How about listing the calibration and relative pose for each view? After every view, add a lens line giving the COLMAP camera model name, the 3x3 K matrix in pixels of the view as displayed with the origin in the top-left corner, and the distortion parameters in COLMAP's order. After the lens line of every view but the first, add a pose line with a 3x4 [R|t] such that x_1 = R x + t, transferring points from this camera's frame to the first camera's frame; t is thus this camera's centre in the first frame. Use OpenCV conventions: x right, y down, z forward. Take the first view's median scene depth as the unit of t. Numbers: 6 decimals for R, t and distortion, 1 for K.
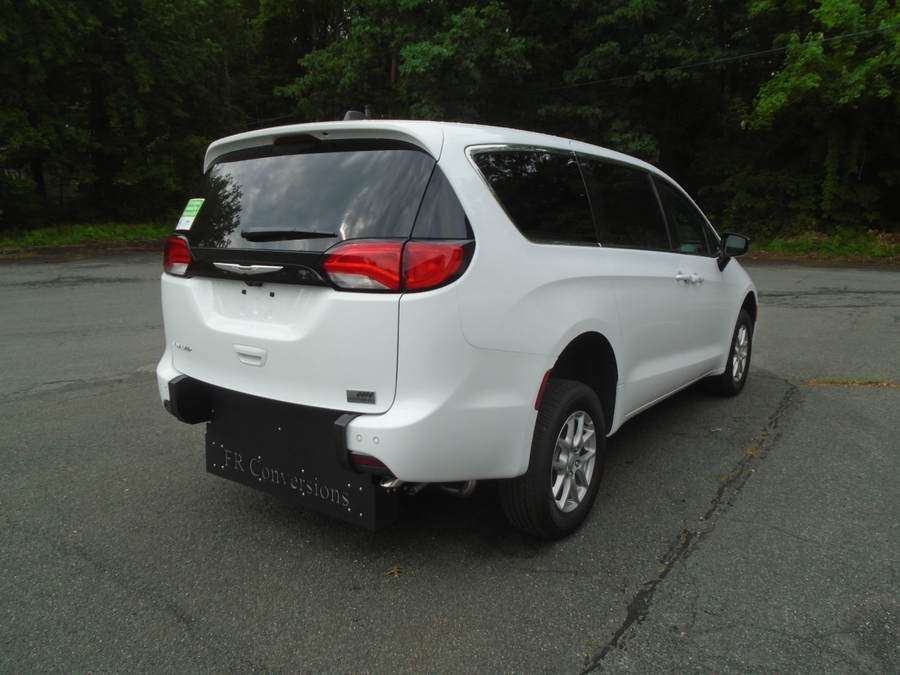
lens RADIAL K [[693.8, 0, 447.4], [0, 693.8, 334.5], [0, 0, 1]] dist [-0.013033, 0.003999]
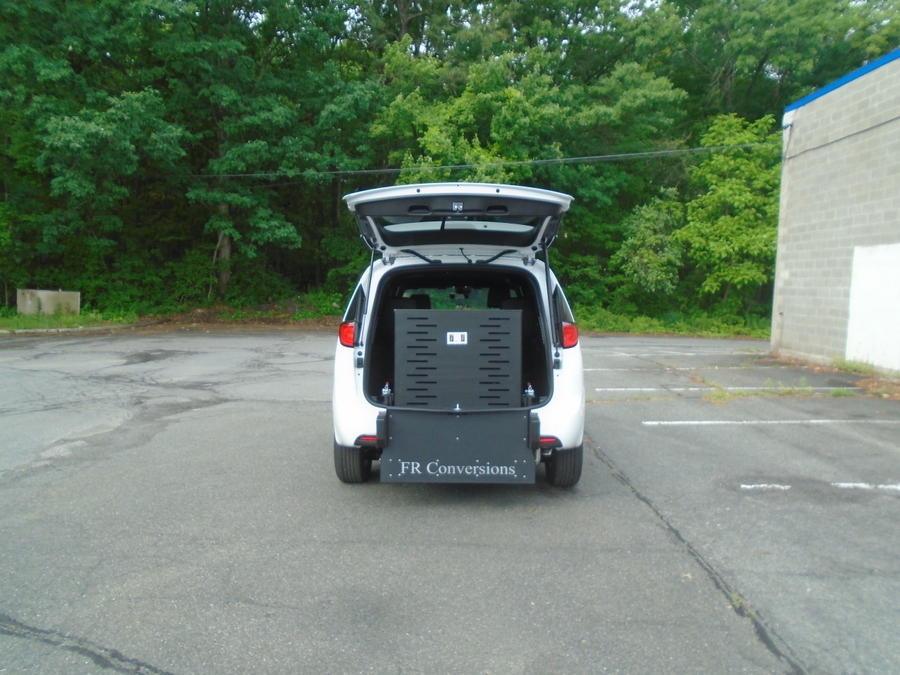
lens RADIAL K [[693.8, 0, 447.4], [0, 693.8, 334.5], [0, 0, 1]] dist [-0.013033, 0.003999]
pose [[0.821289, -0.031496, 0.569642, -0.167884], [0.092124, 0.992693, -0.077933, 0.002652], [-0.563025, 0.116483, 0.818190, -0.049526]]
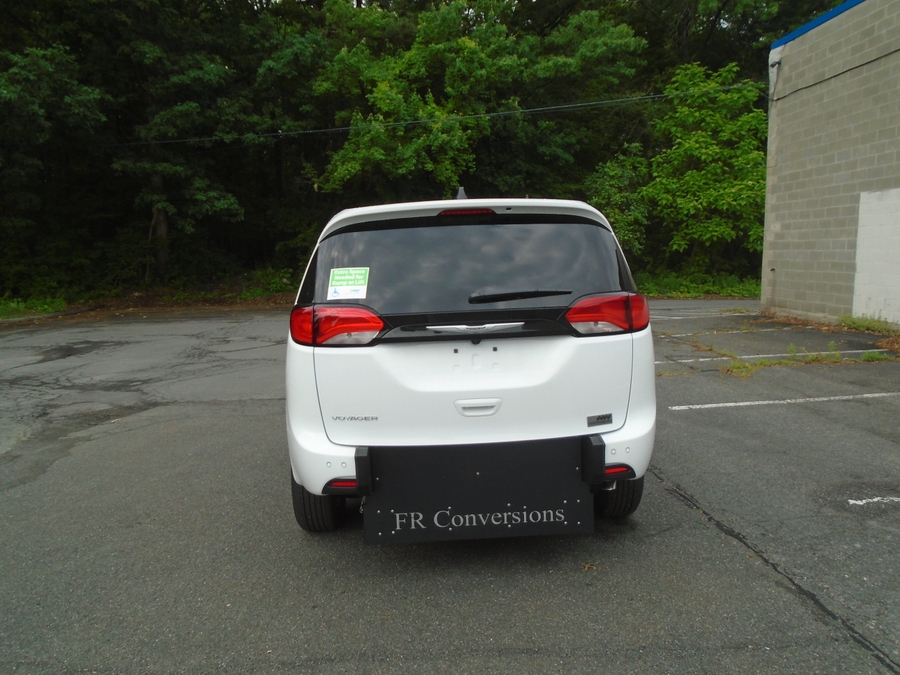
lens RADIAL K [[693.8, 0, 447.4], [0, 693.8, 334.5], [0, 0, 1]] dist [-0.013033, 0.003999]
pose [[0.779510, -0.094614, 0.619202, -0.132414], [0.142251, 0.989438, -0.027893, -0.007974], [-0.610023, 0.109825, 0.784736, 0.021429]]
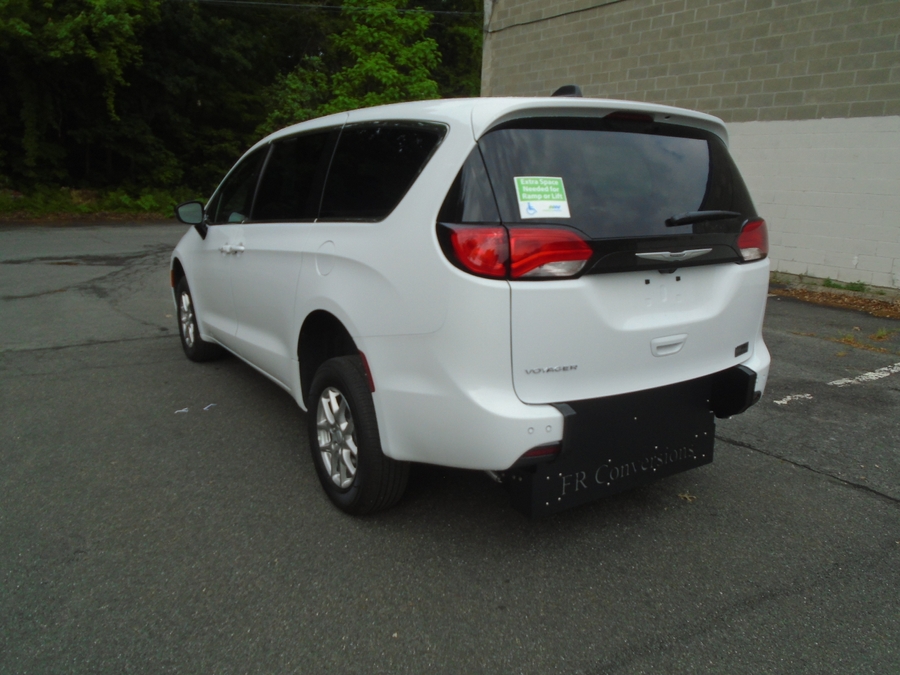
lens RADIAL K [[693.8, 0, 447.4], [0, 693.8, 334.5], [0, 0, 1]] dist [-0.013033, 0.003999]
pose [[0.368449, -0.201516, 0.907544, -0.170053], [0.142670, 0.976916, 0.158998, -0.024305], [-0.918635, 0.070897, 0.388694, 0.121539]]
